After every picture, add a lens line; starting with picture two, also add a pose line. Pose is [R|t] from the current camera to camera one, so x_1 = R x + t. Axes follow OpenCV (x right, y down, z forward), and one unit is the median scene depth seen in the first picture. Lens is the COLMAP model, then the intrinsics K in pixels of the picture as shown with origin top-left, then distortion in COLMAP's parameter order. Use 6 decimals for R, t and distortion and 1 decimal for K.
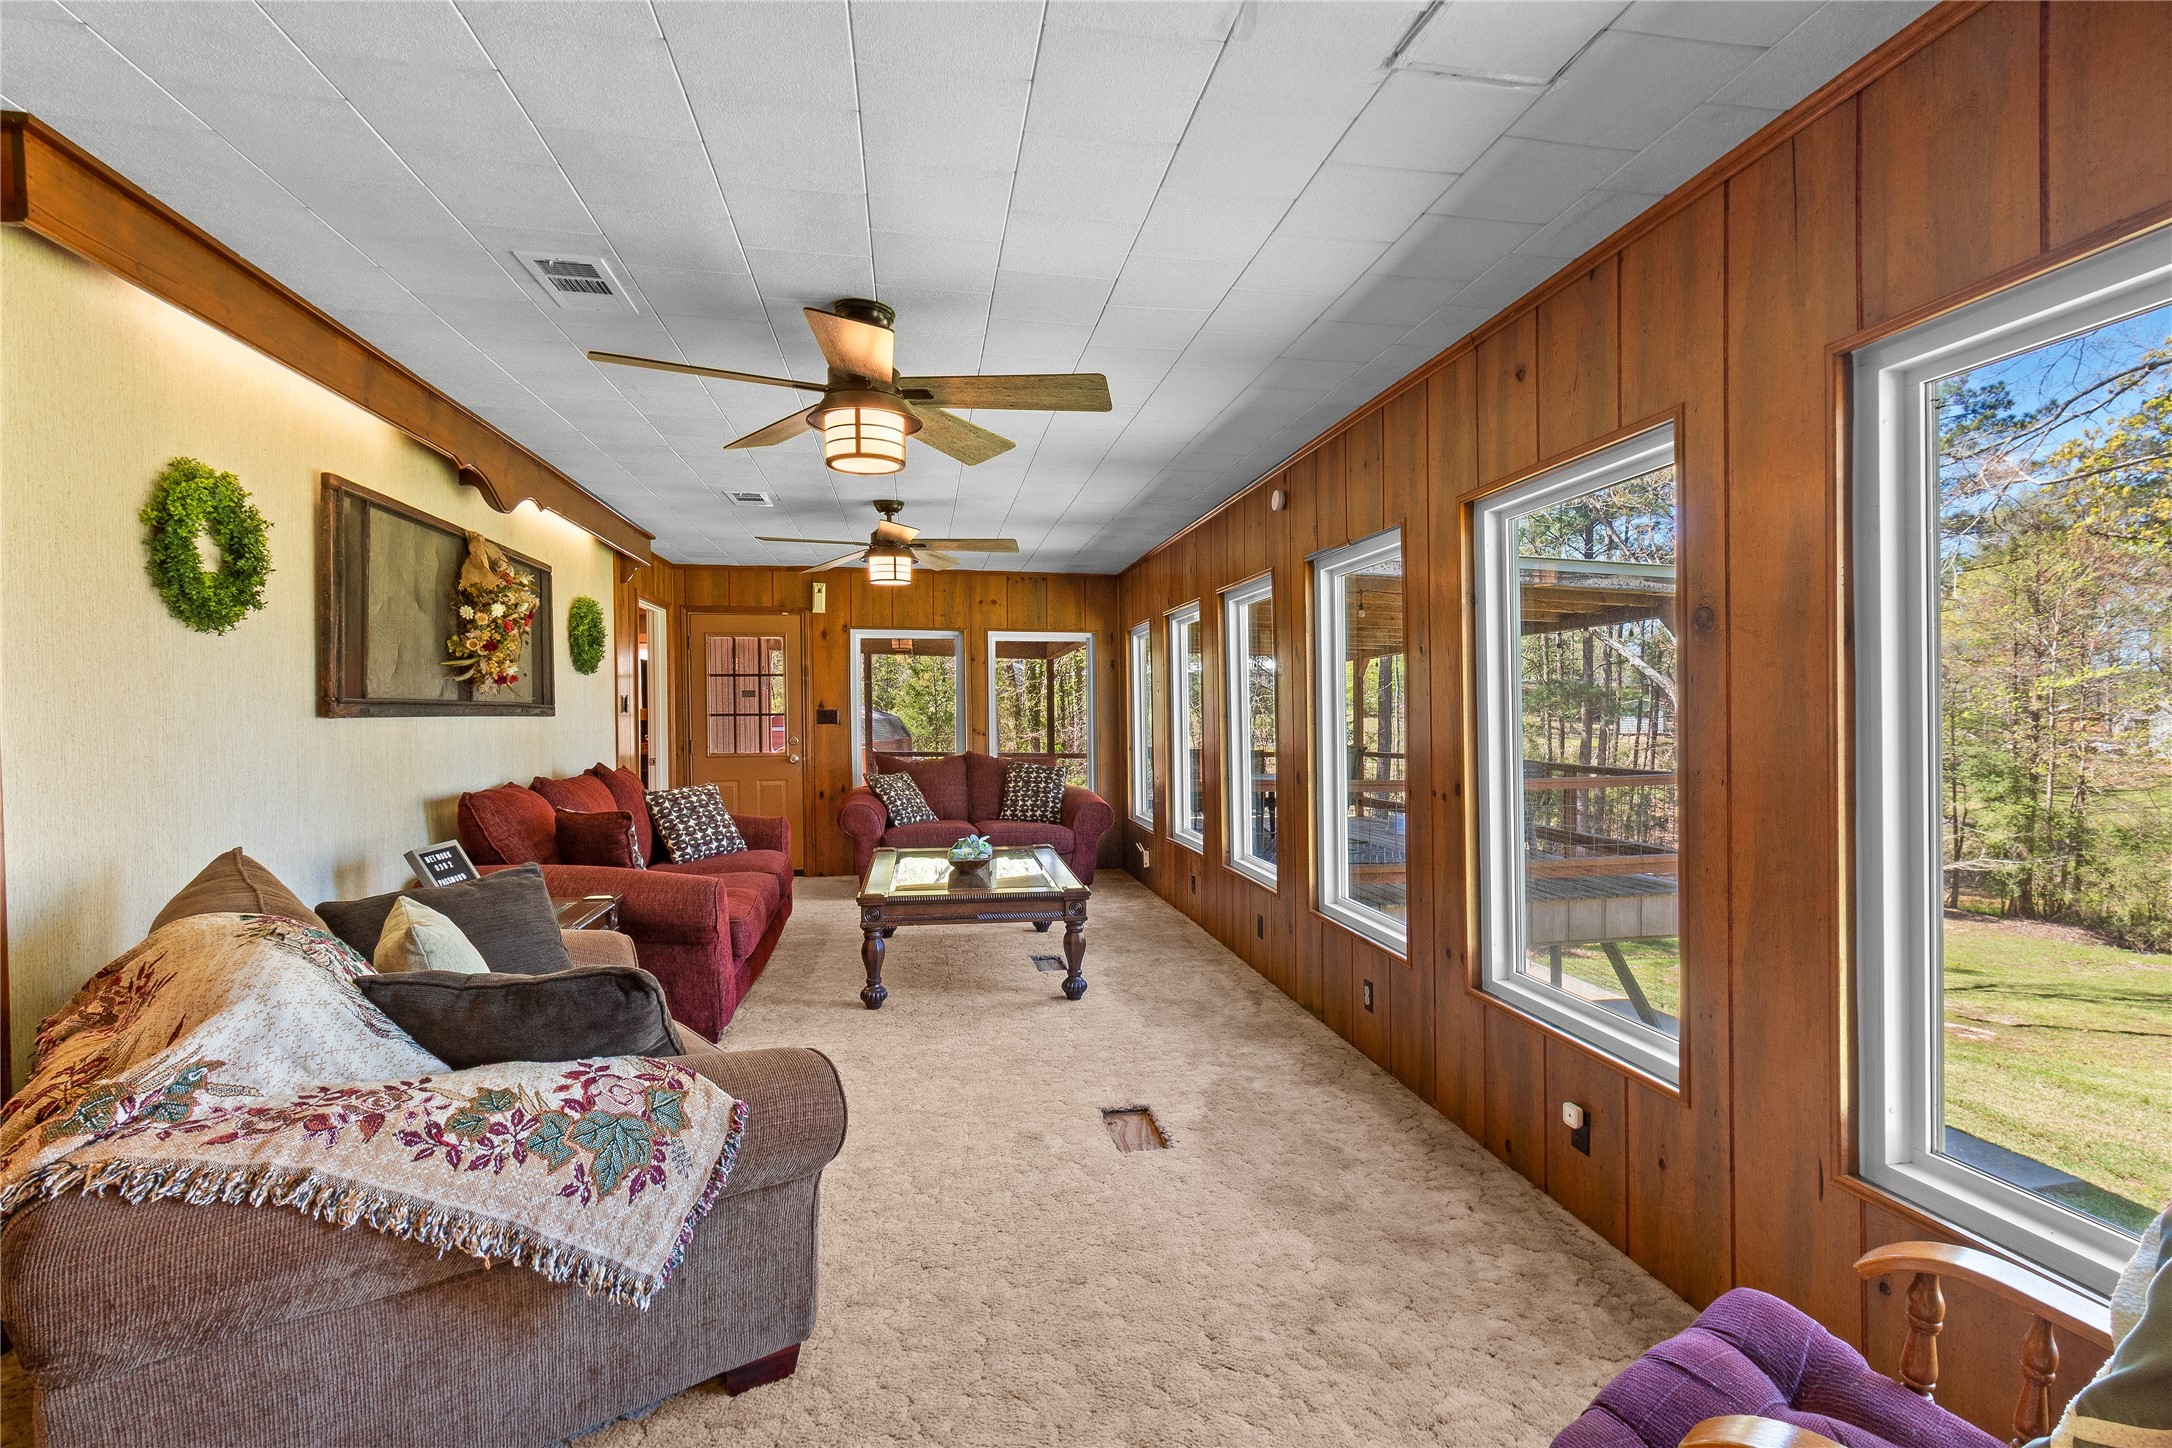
lens RADIAL K [[1034.2, 0, 1086.0], [0, 1034.2, 724.0], [0, 0, 1]] dist [0.001020, 0.000138]
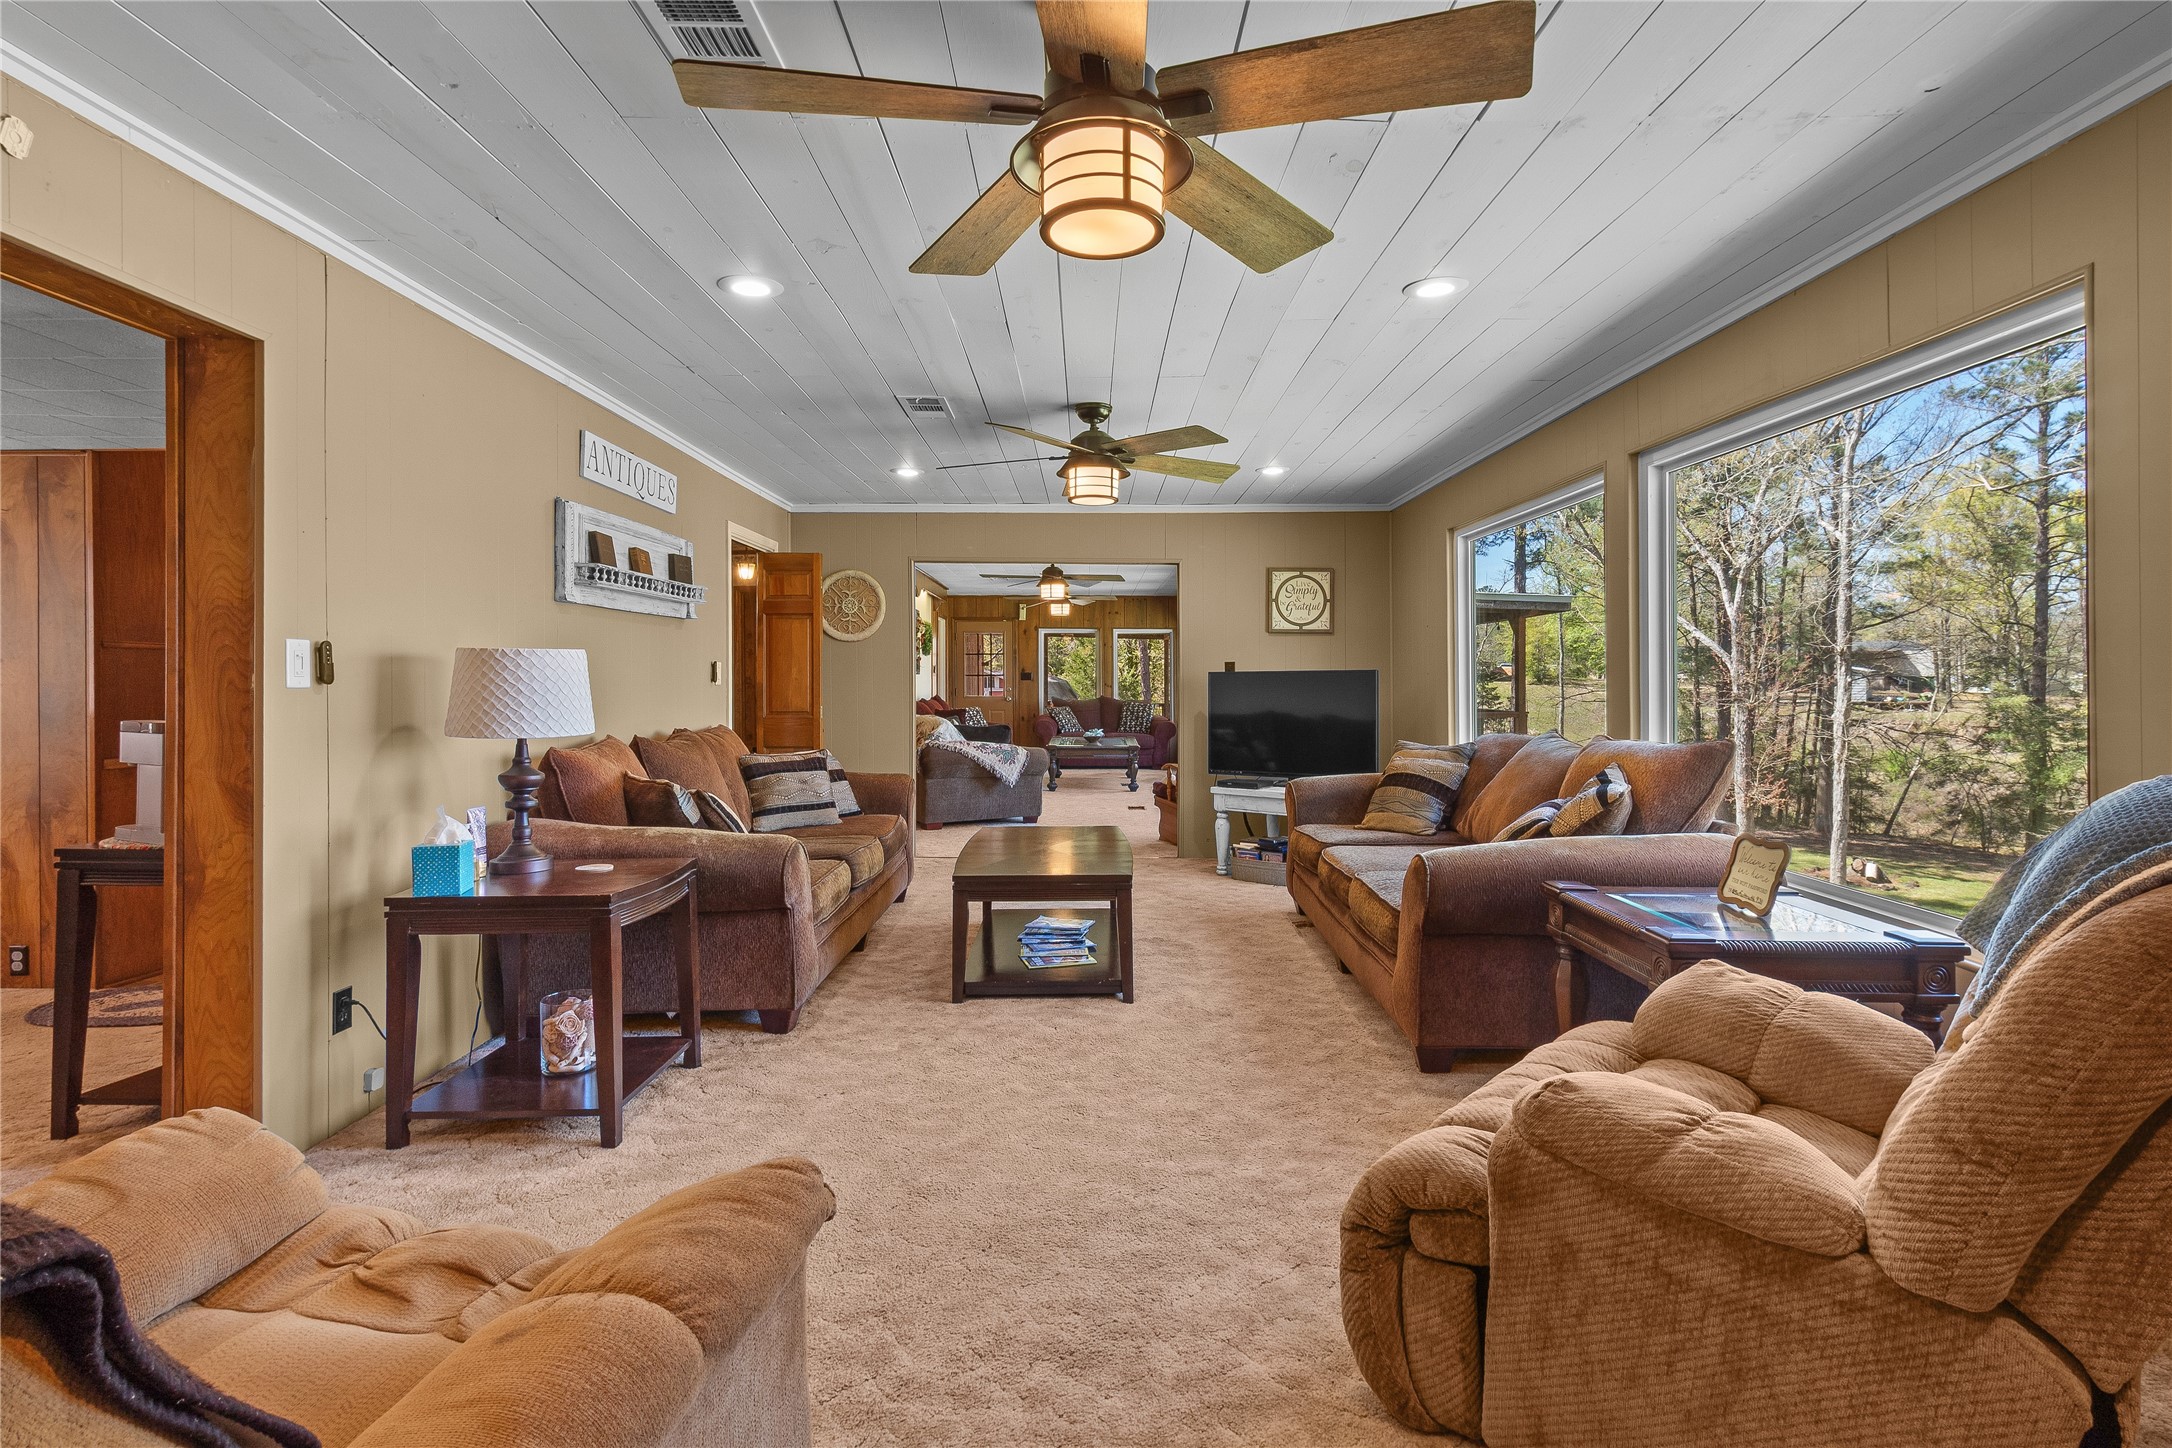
lens RADIAL K [[1010.6, 0, 1086.7], [0, 1010.6, 683.3], [0, 0, 1]] dist [0.000330, 0.000025]
pose [[0.987109, 0.000322, -0.160052, 0.145767], [-0.001304, 0.999981, -0.006028, 0.016608], [0.160047, 0.006159, 0.987090, -0.768423]]
